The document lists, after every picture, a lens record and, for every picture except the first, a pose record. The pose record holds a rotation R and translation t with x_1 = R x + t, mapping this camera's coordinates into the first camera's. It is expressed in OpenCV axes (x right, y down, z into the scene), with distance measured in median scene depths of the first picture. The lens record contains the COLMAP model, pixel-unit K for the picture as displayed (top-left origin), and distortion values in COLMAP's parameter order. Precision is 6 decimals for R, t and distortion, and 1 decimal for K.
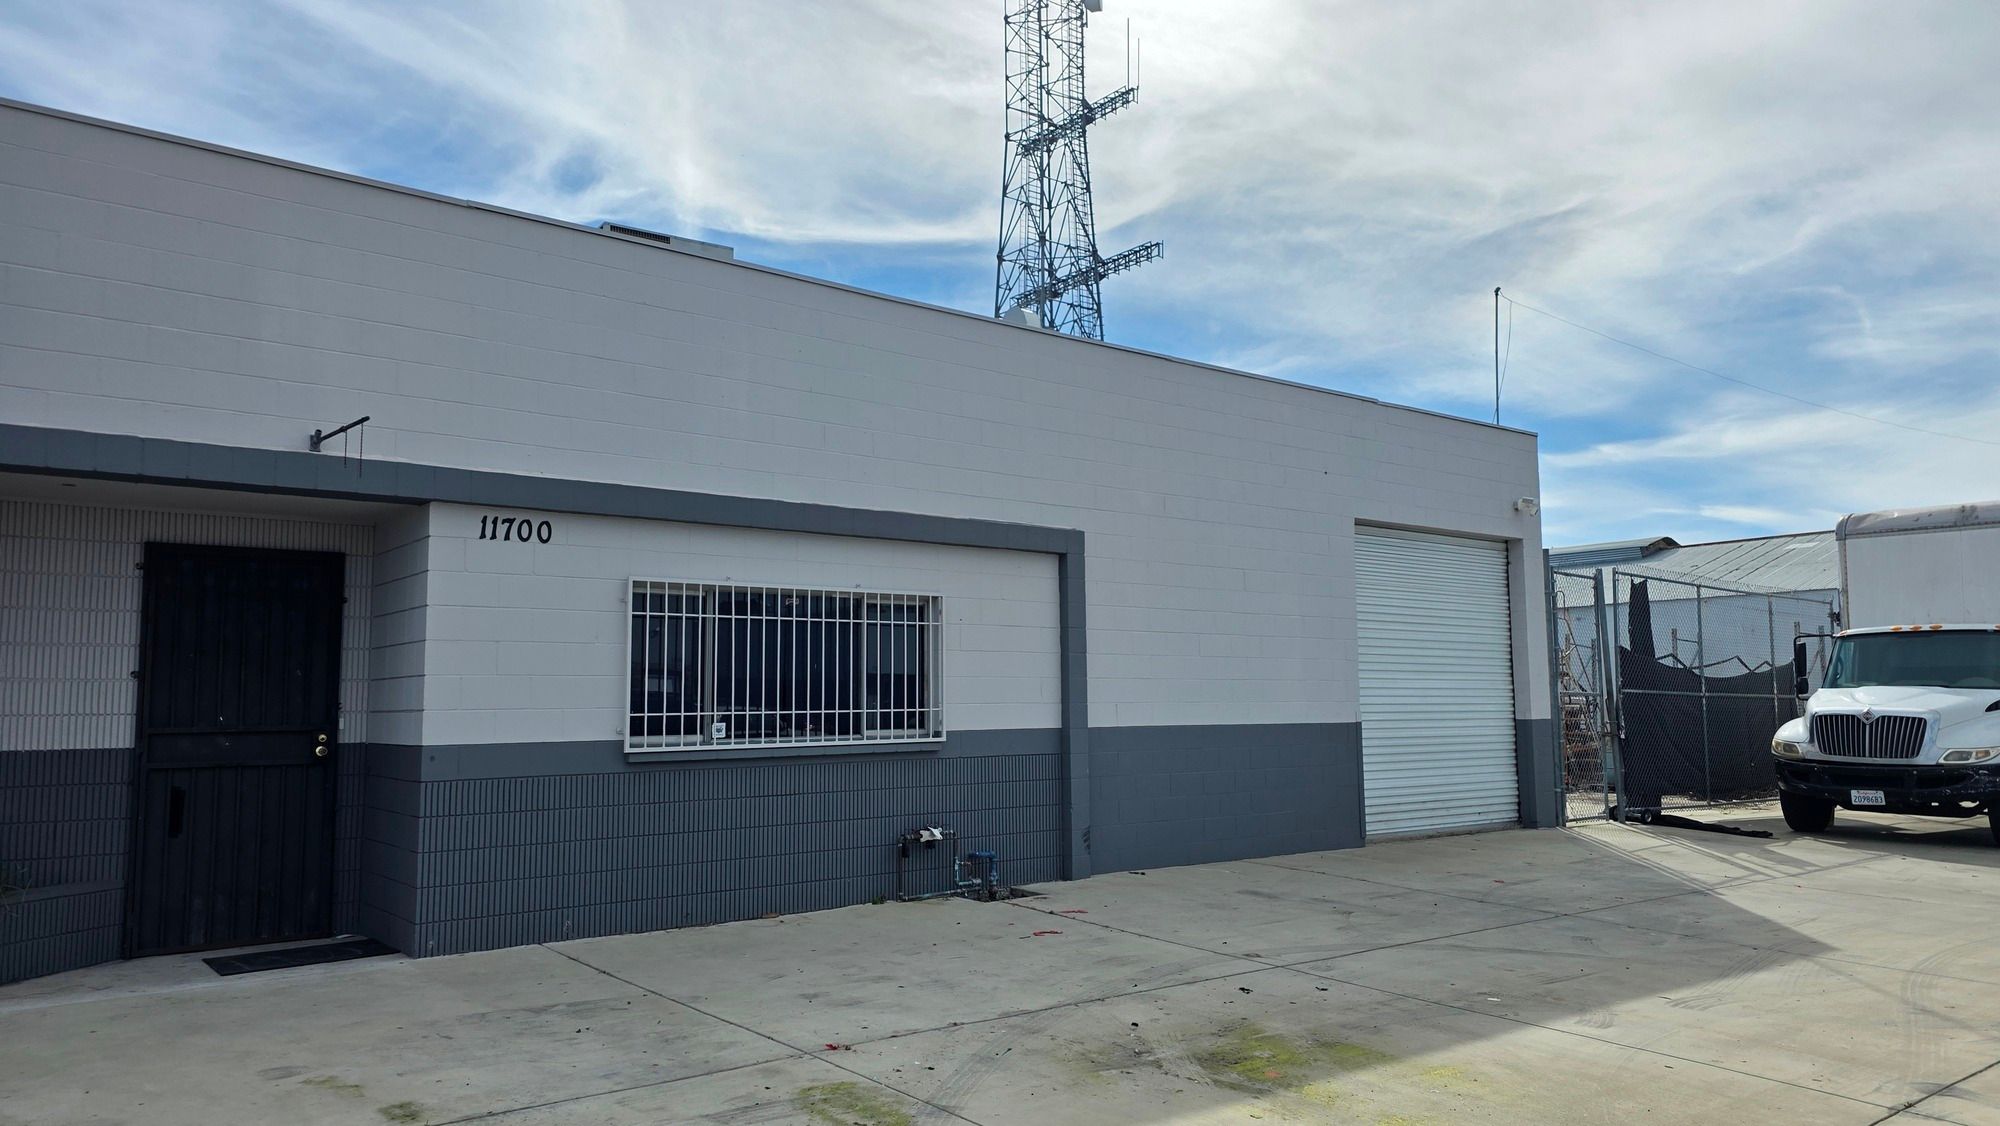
lens RADIAL K [[1334.0, 0, 1002.4], [0, 1334.0, 573.3], [0, 0, 1]] dist [0.082922, -0.090252]
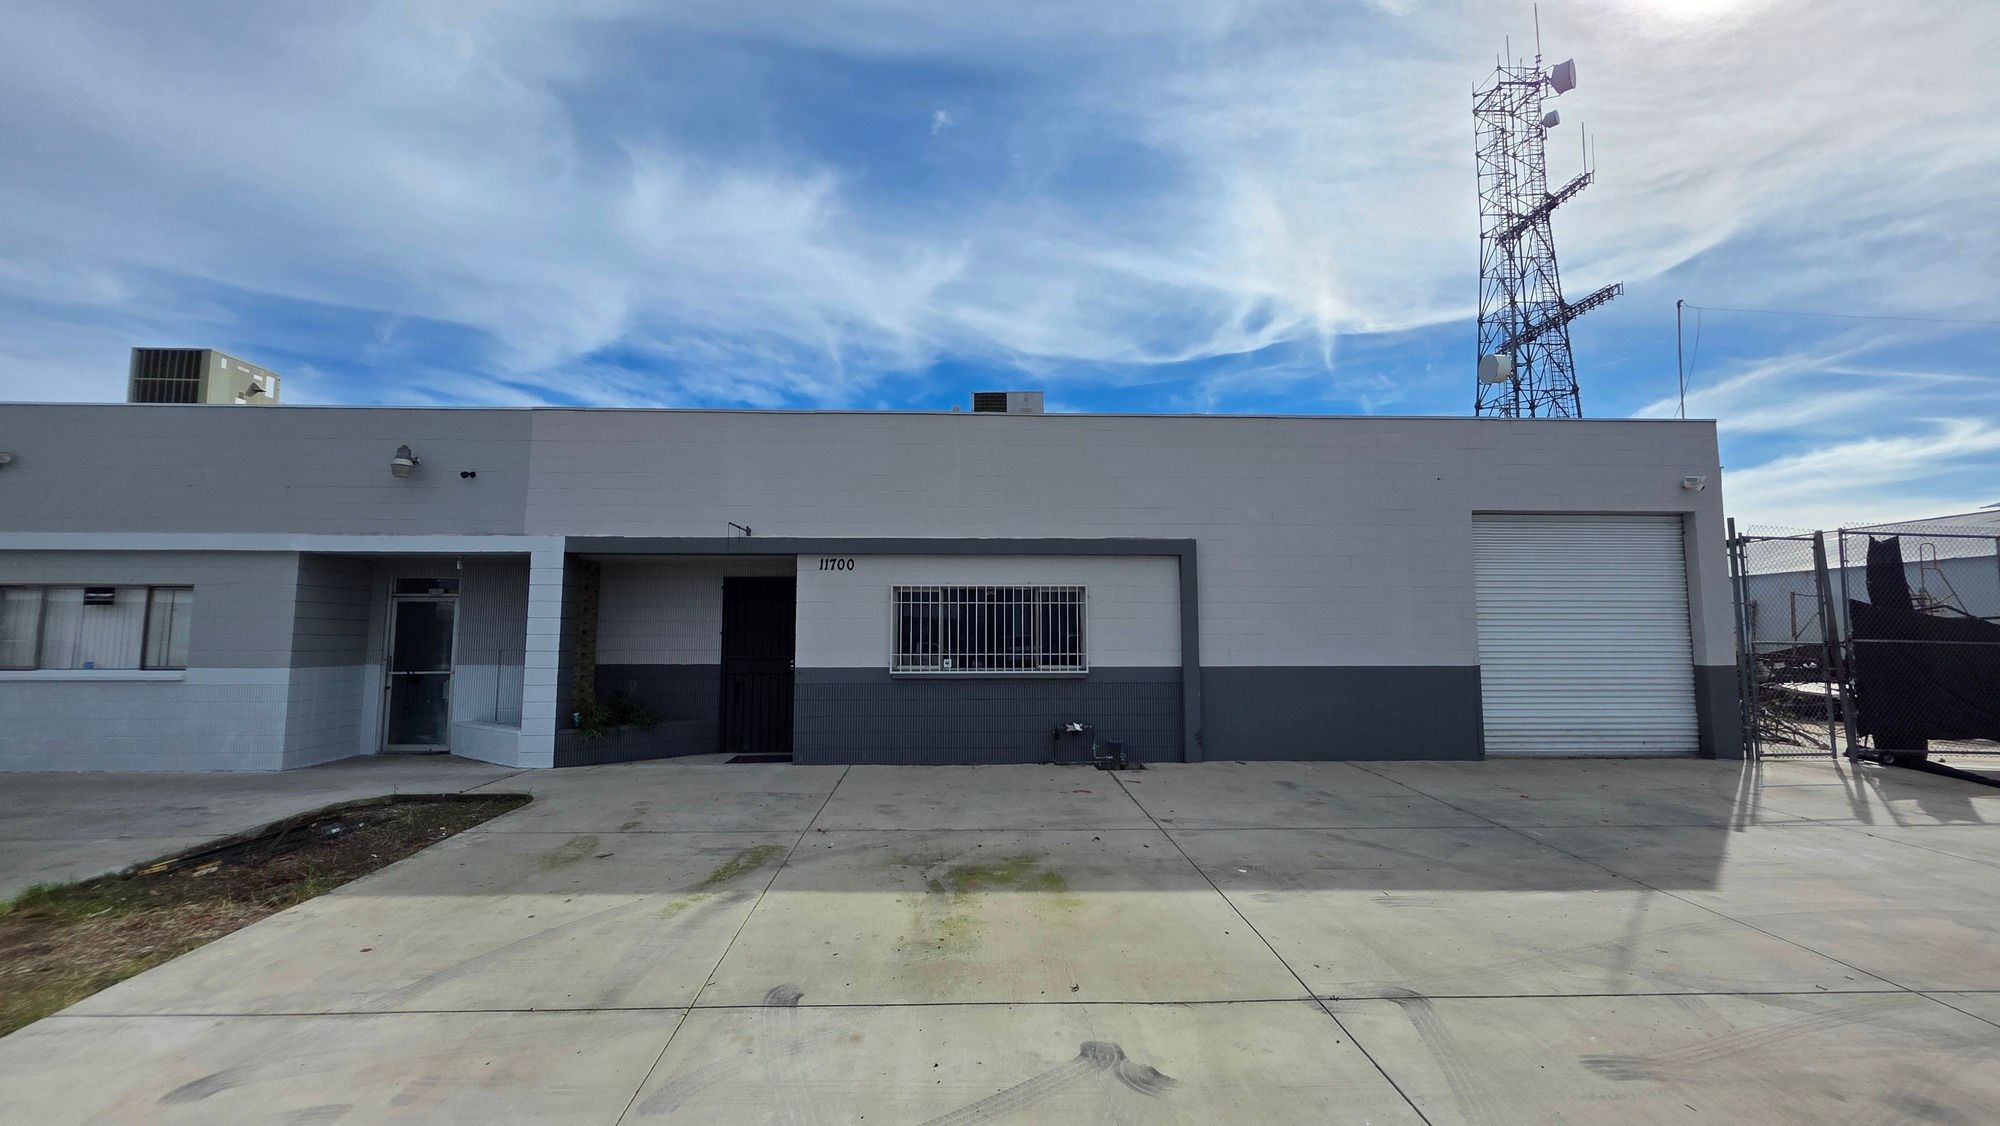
lens RADIAL K [[797.3, 0, 1000.0], [0, 797.3, 563.0], [0, 0, 1]] dist [-0.000473, -0.000156]
pose [[0.807557, -0.047073, -0.587908, 0.352569], [0.051795, 0.998619, -0.008812, -0.006876], [0.587510, -0.023334, 0.808880, 0.097082]]
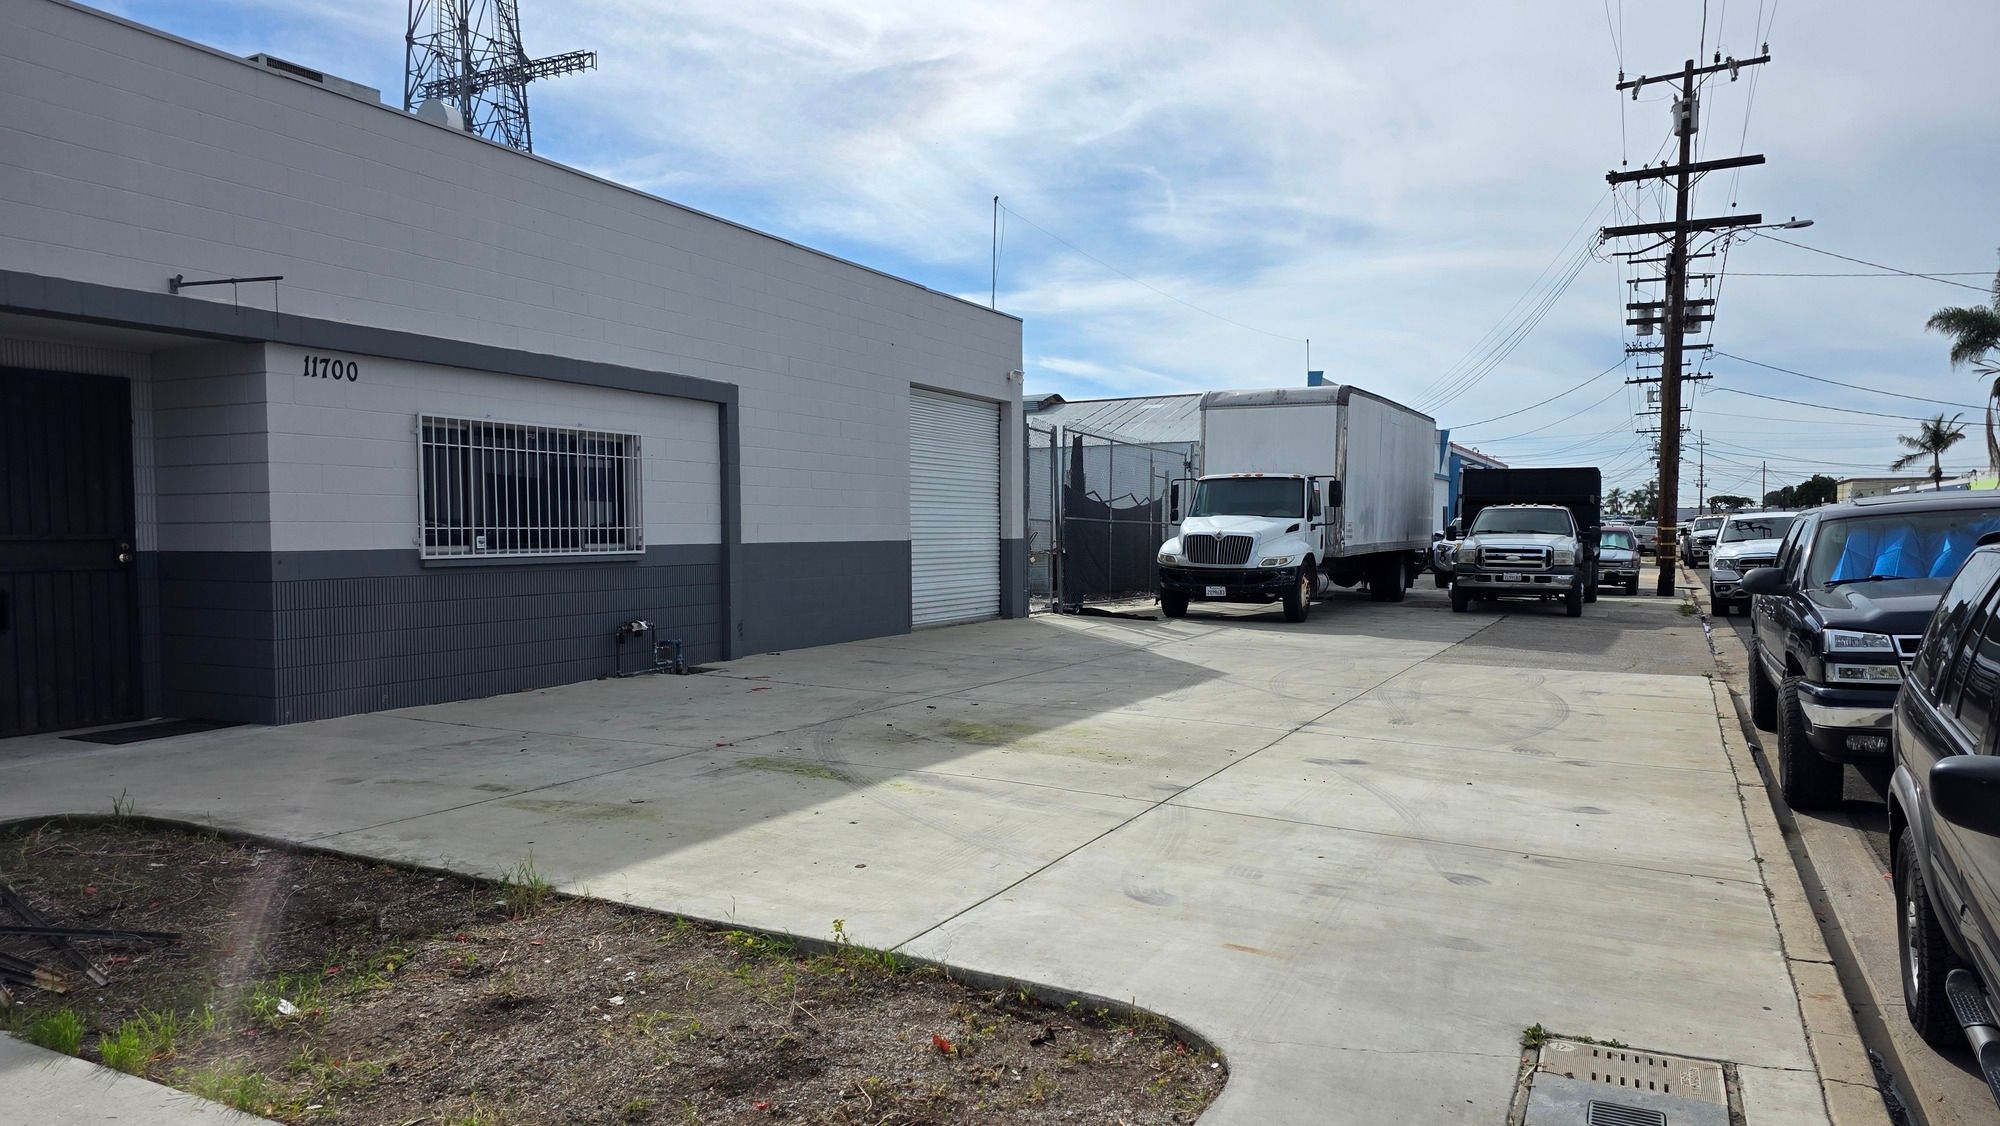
lens RADIAL K [[1334.0, 0, 1002.4], [0, 1334.0, 573.3], [0, 0, 1]] dist [0.082922, -0.090252]
pose [[0.899833, -0.009629, 0.436128, -0.219952], [-0.046108, 0.992057, 0.117035, -0.013081], [-0.433791, -0.125421, 0.892242, -0.201210]]
